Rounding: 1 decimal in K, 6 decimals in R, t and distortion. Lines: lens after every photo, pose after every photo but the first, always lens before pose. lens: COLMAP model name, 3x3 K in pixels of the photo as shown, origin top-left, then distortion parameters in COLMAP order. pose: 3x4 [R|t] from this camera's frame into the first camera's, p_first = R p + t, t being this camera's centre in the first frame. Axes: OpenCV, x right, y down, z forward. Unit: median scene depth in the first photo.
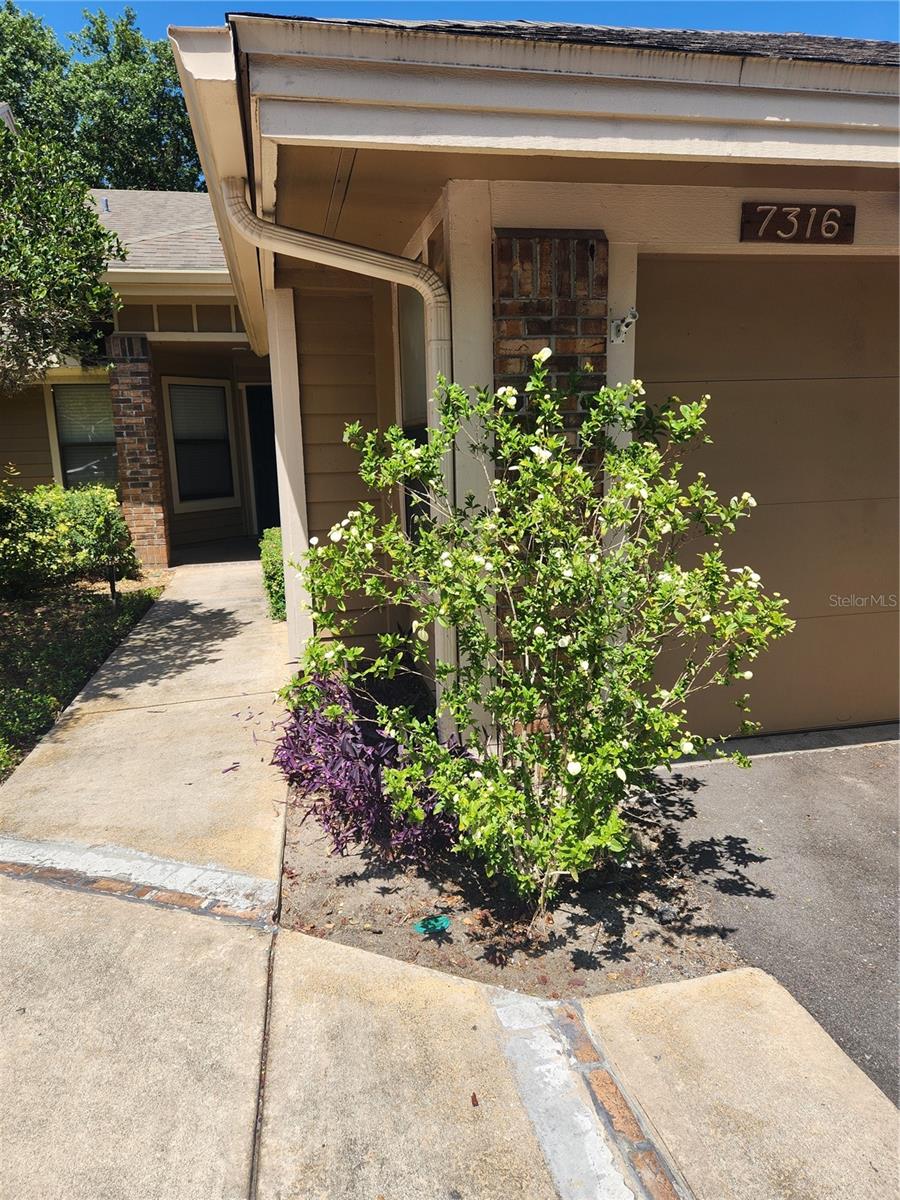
lens RADIAL K [[805.6, 0, 448.8], [0, 805.6, 597.1], [0, 0, 1]] dist [0.056165, -0.050219]
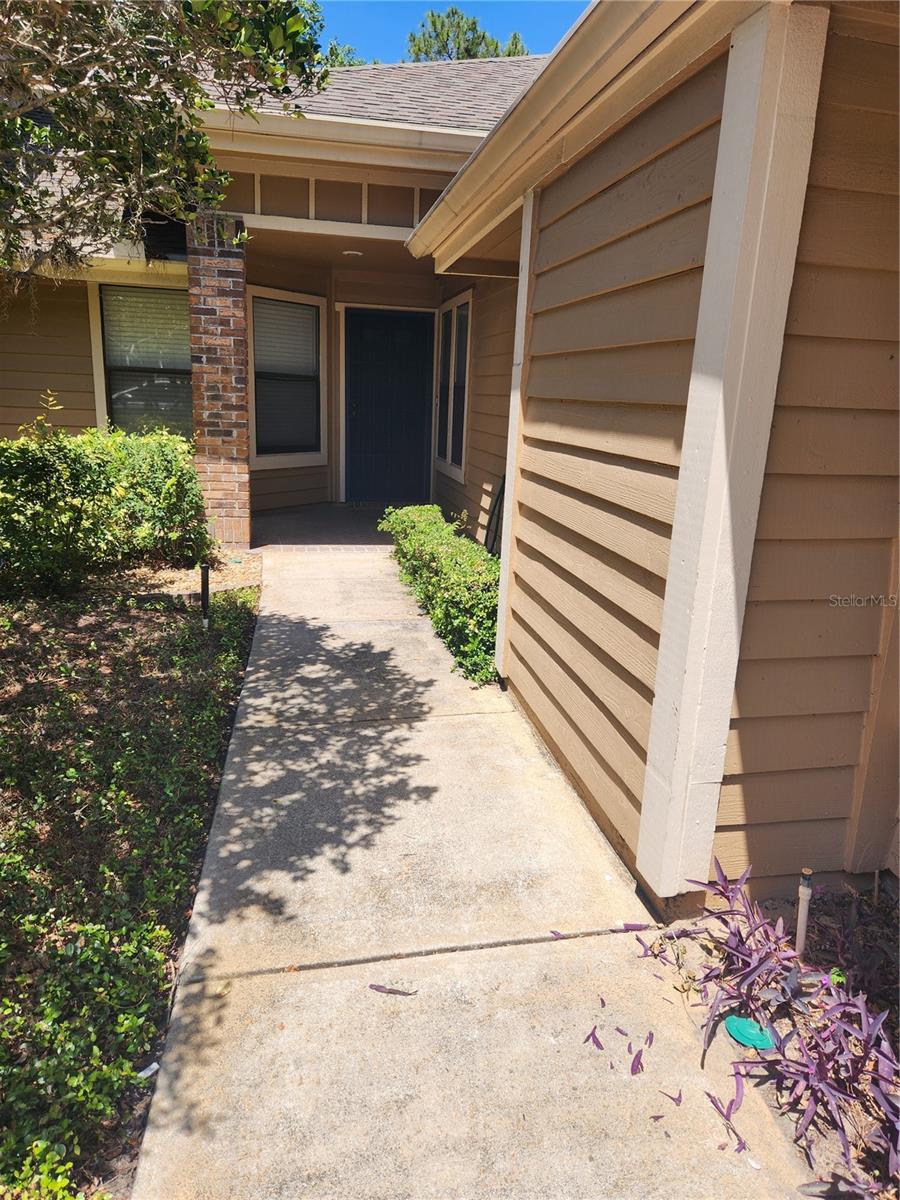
lens RADIAL K [[805.6, 0, 453.8], [0, 805.6, 601.5], [0, 0, 1]] dist [0.056165, -0.050219]
pose [[0.997387, 0.072184, 0.002906, -0.183196], [-0.072223, 0.995371, 0.063401, -0.055169], [0.001684, -0.063445, 0.997984, 0.302572]]
